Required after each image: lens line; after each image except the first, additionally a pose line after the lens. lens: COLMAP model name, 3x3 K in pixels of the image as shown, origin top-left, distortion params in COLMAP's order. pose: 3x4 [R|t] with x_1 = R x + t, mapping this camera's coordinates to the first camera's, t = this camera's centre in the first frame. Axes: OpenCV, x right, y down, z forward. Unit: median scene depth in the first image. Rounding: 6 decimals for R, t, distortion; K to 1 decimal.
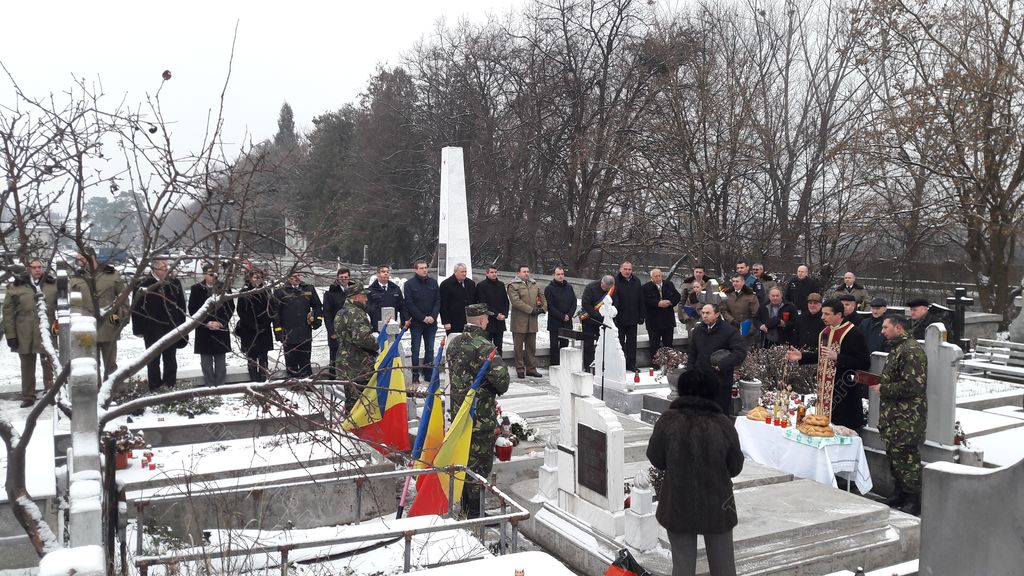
lens RADIAL K [[870.2, 0, 615.6], [0, 870.2, 377.7], [0, 0, 1]] dist [0.014250, 0.002143]
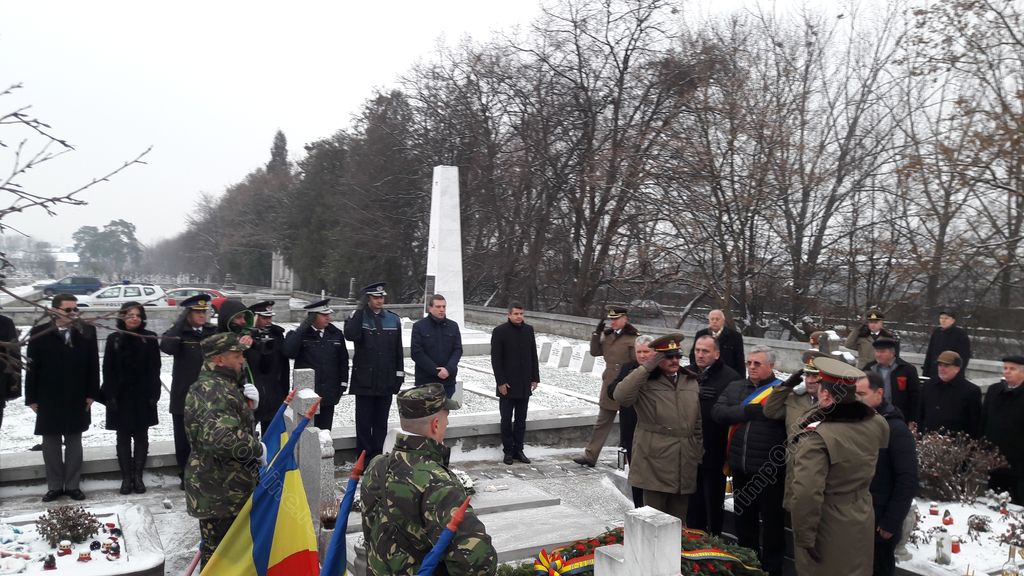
lens RADIAL K [[787.8, 0, 578.0], [0, 787.8, 287.5], [0, 0, 1]] dist [-0.000033, -0.002003]
pose [[0.999405, 0.014495, -0.031289, -0.025471], [-0.018931, 0.989030, -0.146497, -0.028205], [0.028822, 0.147002, 0.988716, 0.212128]]
